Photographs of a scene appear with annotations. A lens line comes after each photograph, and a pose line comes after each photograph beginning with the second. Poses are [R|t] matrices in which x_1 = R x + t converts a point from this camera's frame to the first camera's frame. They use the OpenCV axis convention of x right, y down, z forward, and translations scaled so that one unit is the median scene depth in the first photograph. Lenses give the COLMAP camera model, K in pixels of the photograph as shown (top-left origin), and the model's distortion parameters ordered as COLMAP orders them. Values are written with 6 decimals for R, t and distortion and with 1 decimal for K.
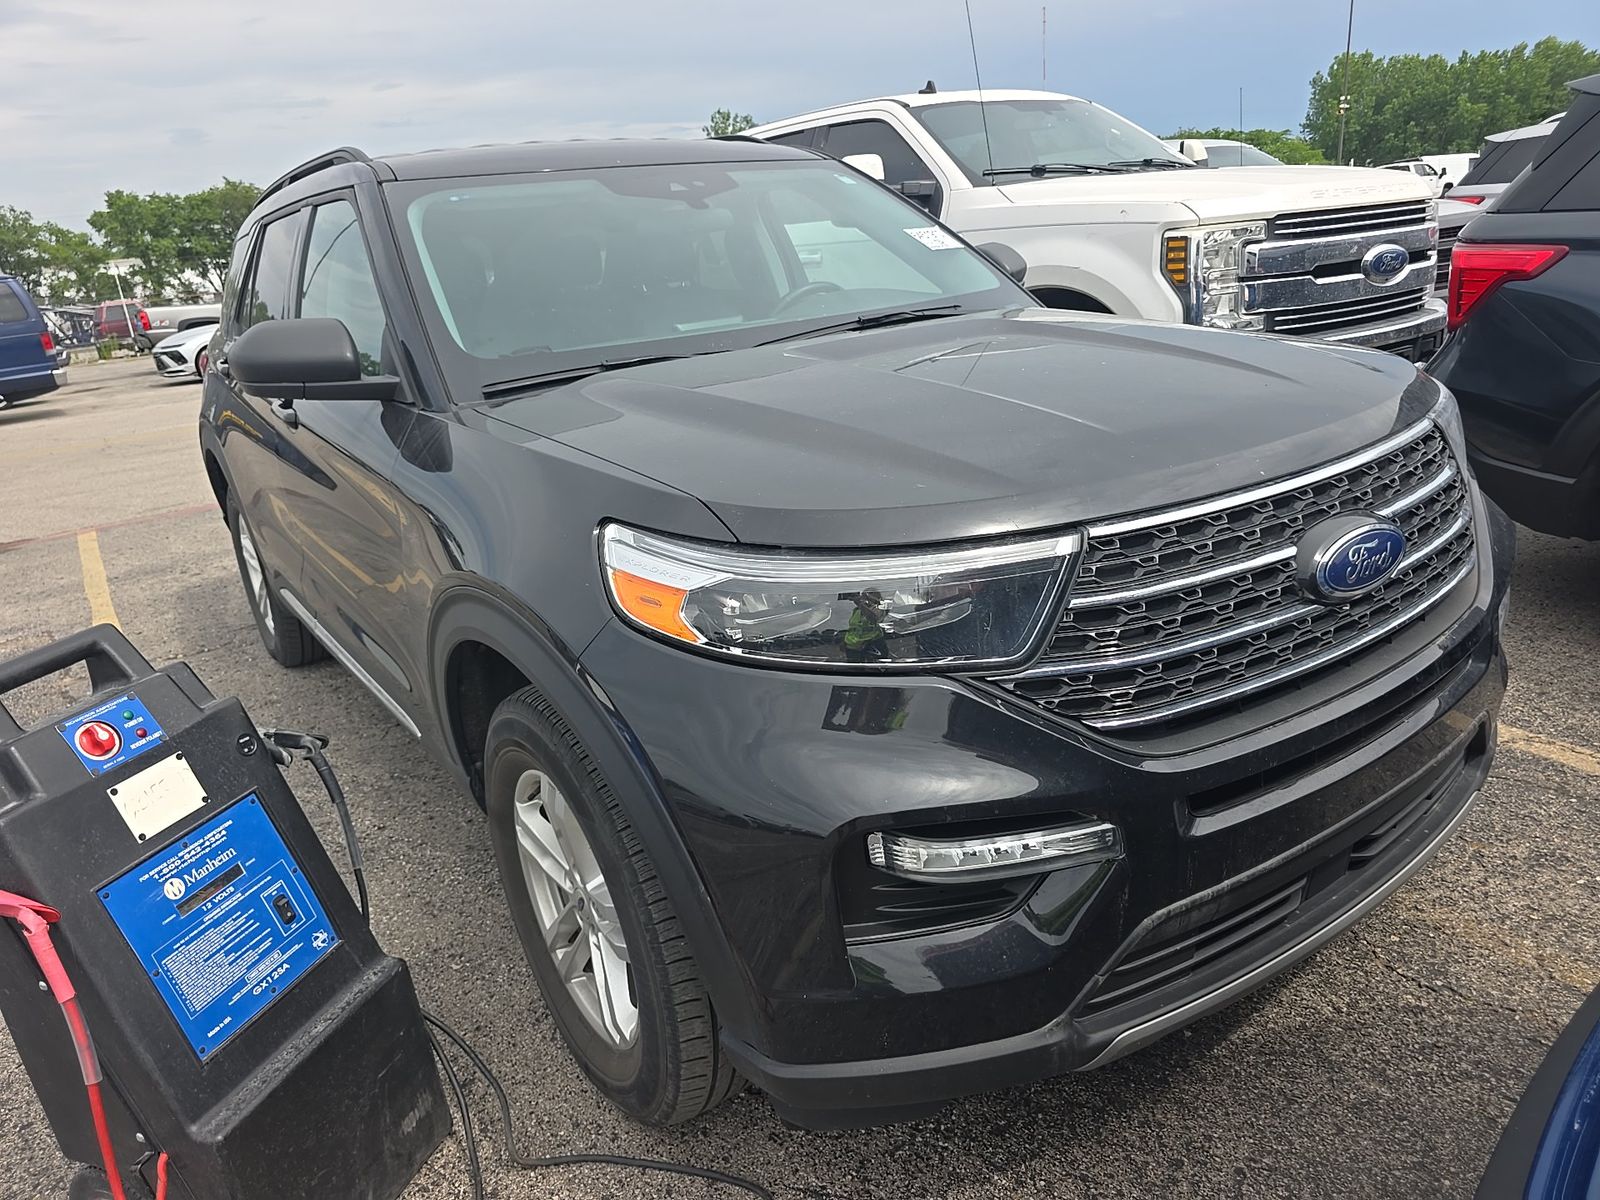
lens RADIAL K [[1078.3, 0, 800.1], [0, 1078.3, 591.6], [0, 0, 1]] dist [0.068547, -0.078161]
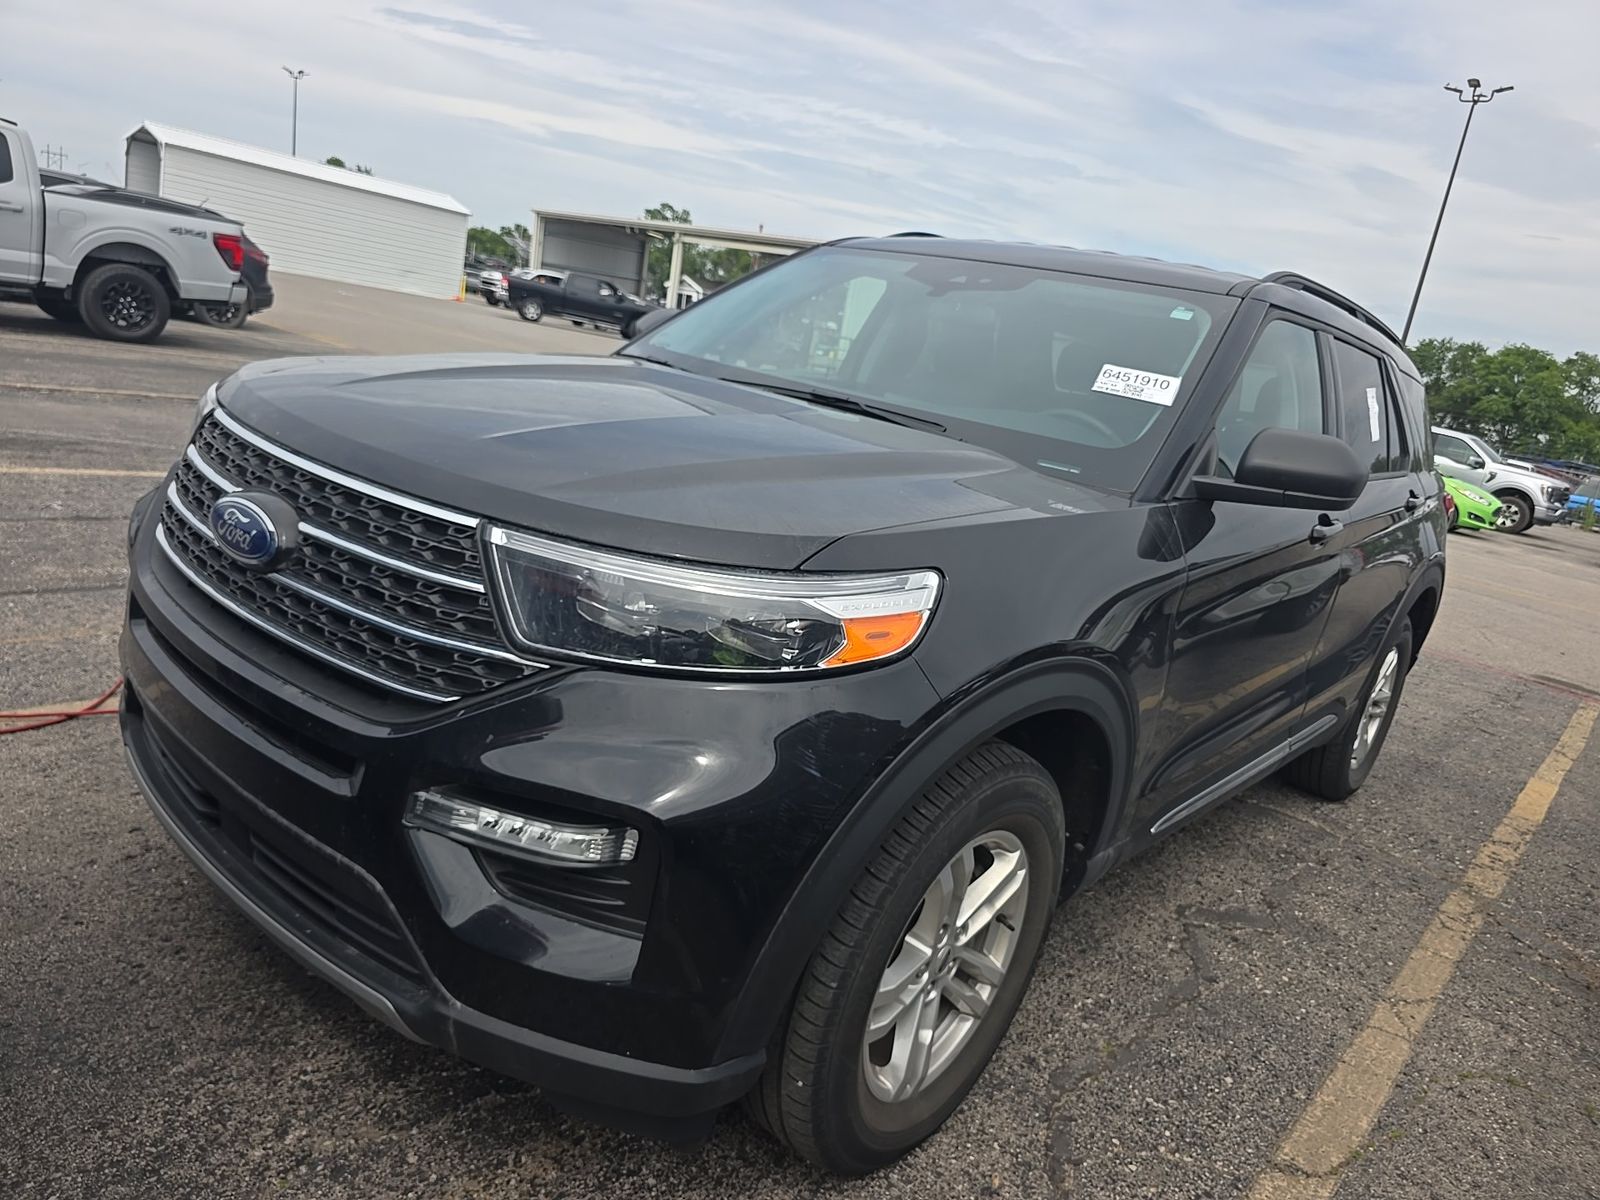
lens RADIAL K [[1078.3, 0, 800.1], [0, 1078.3, 591.6], [0, 0, 1]] dist [0.068547, -0.078161]
pose [[0.233570, 0.365055, -0.901210, 1.040380], [-0.489021, 0.845201, 0.215626, -0.306066], [0.840419, 0.390347, 0.375933, 0.680394]]
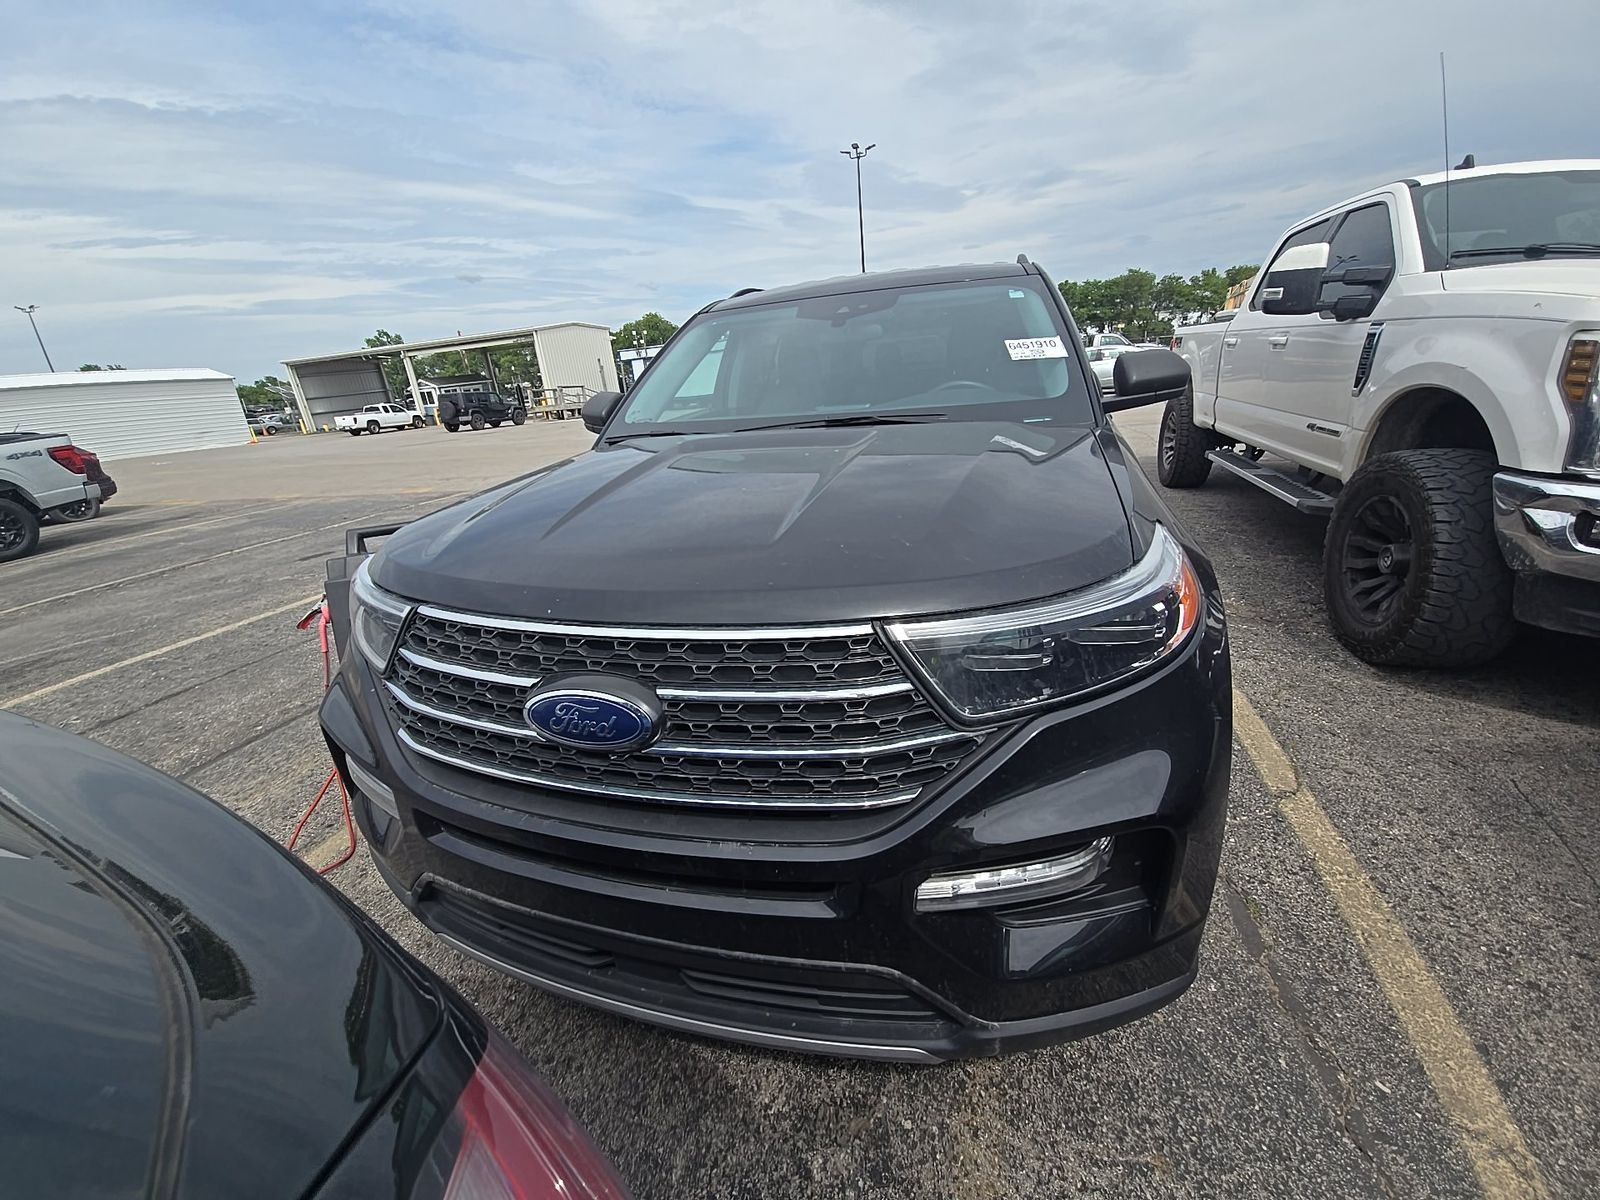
lens RADIAL K [[648.9, 0, 800.0], [0, 648.9, 600.0], [0, 0, 1]] dist [0.025164, -0.015380]
pose [[0.613250, 0.308972, -0.726953, 0.673373], [-0.226140, 0.950476, 0.213206, -0.203341], [0.756826, 0.033644, 0.652750, 0.464825]]
